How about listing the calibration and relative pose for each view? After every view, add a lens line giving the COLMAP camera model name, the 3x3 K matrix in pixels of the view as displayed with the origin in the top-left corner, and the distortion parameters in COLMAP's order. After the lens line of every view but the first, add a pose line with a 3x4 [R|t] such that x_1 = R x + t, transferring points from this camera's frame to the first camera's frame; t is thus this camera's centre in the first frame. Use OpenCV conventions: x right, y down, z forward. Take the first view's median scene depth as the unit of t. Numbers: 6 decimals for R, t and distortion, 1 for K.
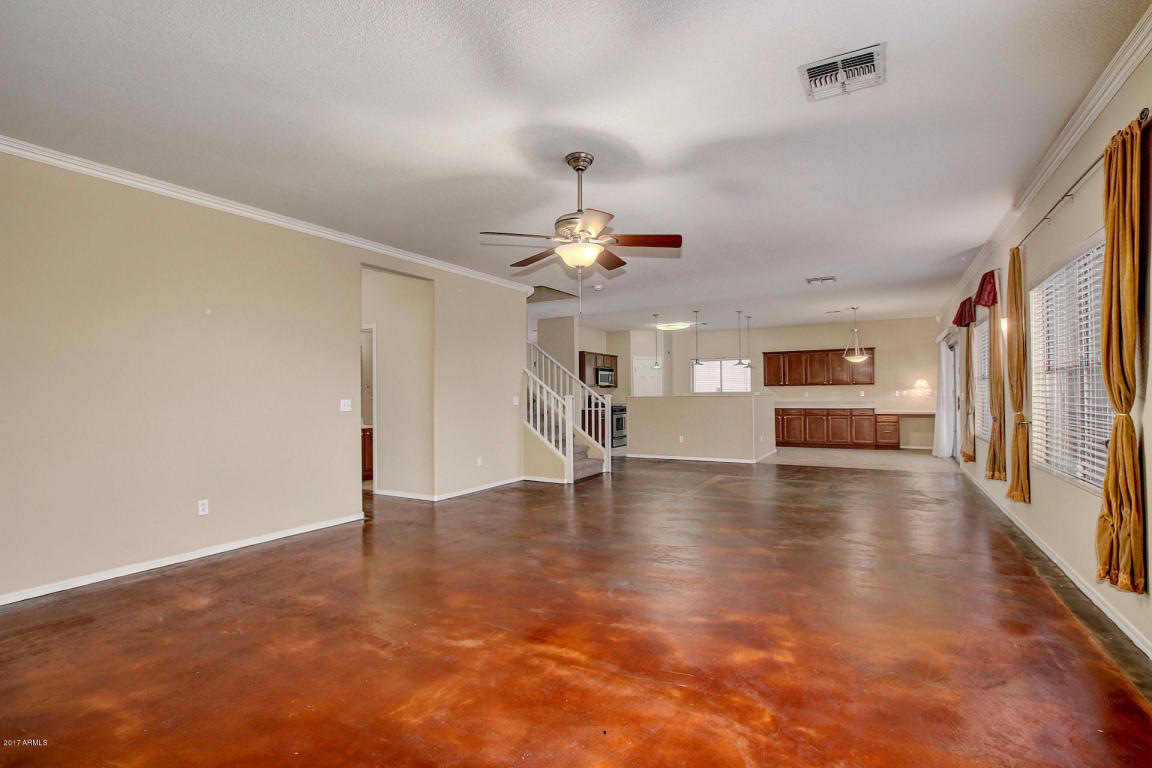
lens RADIAL K [[535.5, 0, 581.5], [0, 535.5, 387.5], [0, 0, 1]] dist [-0.038116, 0.007008]
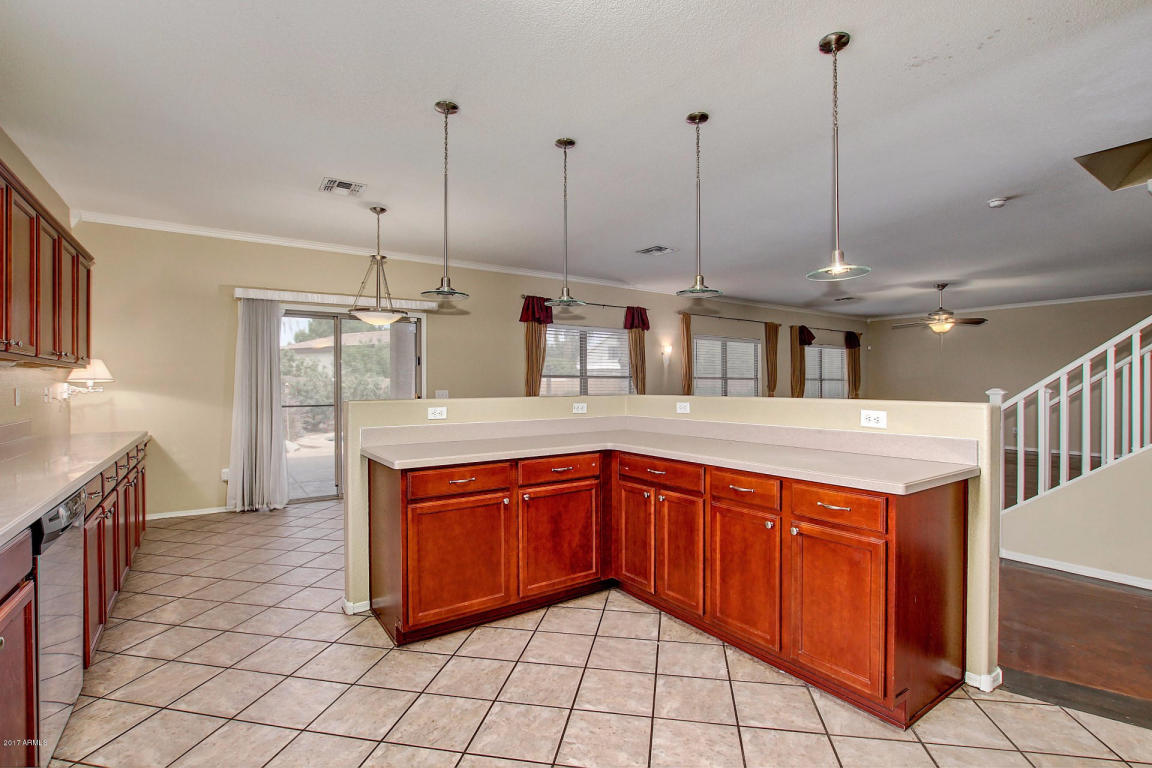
lens RADIAL K [[535.5, 0, 581.5], [0, 535.5, 387.5], [0, 0, 1]] dist [-0.038116, 0.007008]
pose [[-0.901870, 0.010248, 0.431885, 0.136036], [0.004825, 0.999895, -0.013651, 0.012999], [-0.431980, -0.010227, -0.901825, 1.202176]]
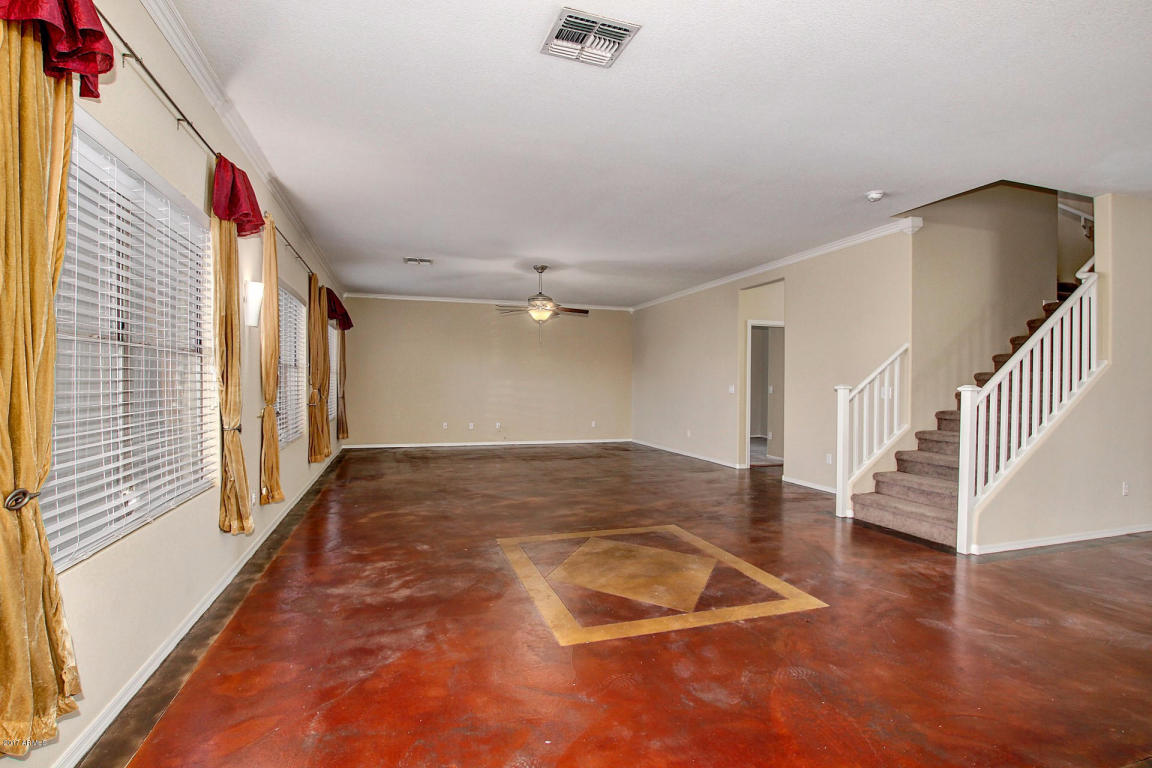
lens RADIAL K [[556.7, 0, 576.0], [0, 556.7, 384.0], [0, 0, 1]] dist [-0.031988, 0.000080]
pose [[-0.681231, 0.008384, -0.732021, 0.474245], [0.013110, 0.999914, -0.000748, 0.007767], [0.731951, -0.010107, -0.681282, 0.821950]]
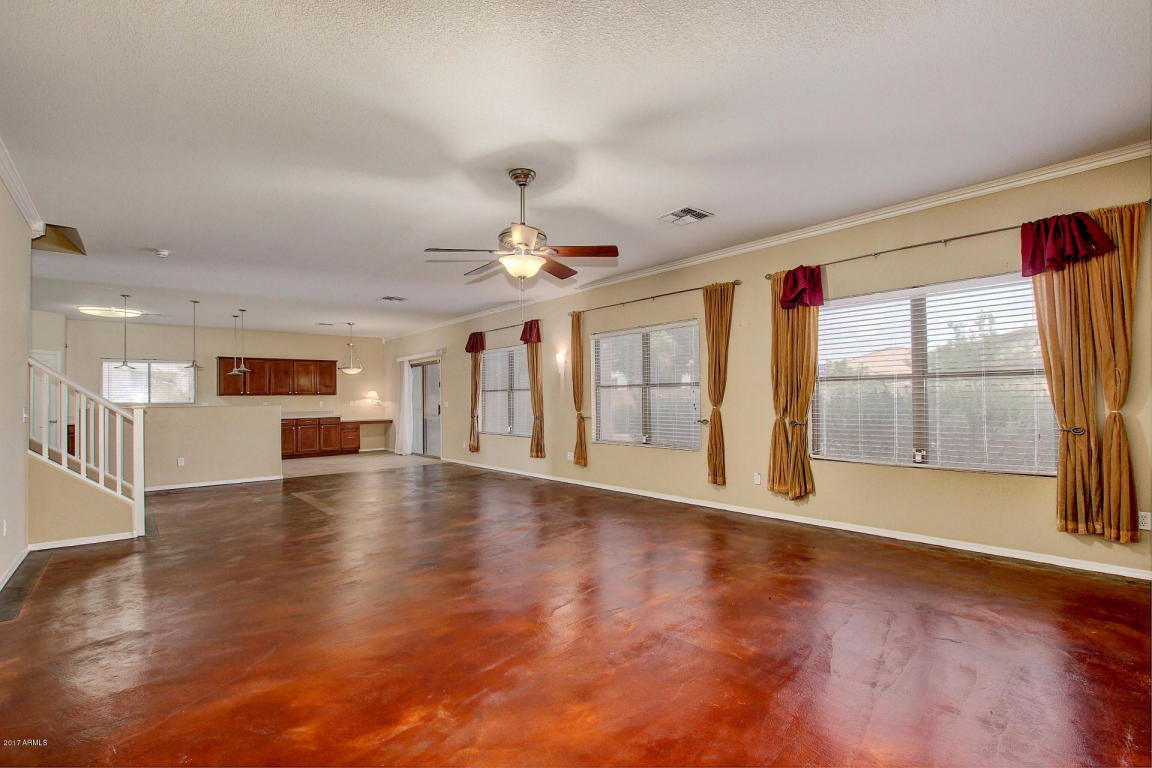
lens RADIAL K [[535.5, 0, 581.5], [0, 535.5, 387.5], [0, 0, 1]] dist [-0.038116, 0.007008]
pose [[0.336942, 0.024320, 0.941211, -0.306017], [-0.001667, 0.999680, -0.025234, 0.005680], [-0.941524, 0.006933, 0.336875, 0.173615]]
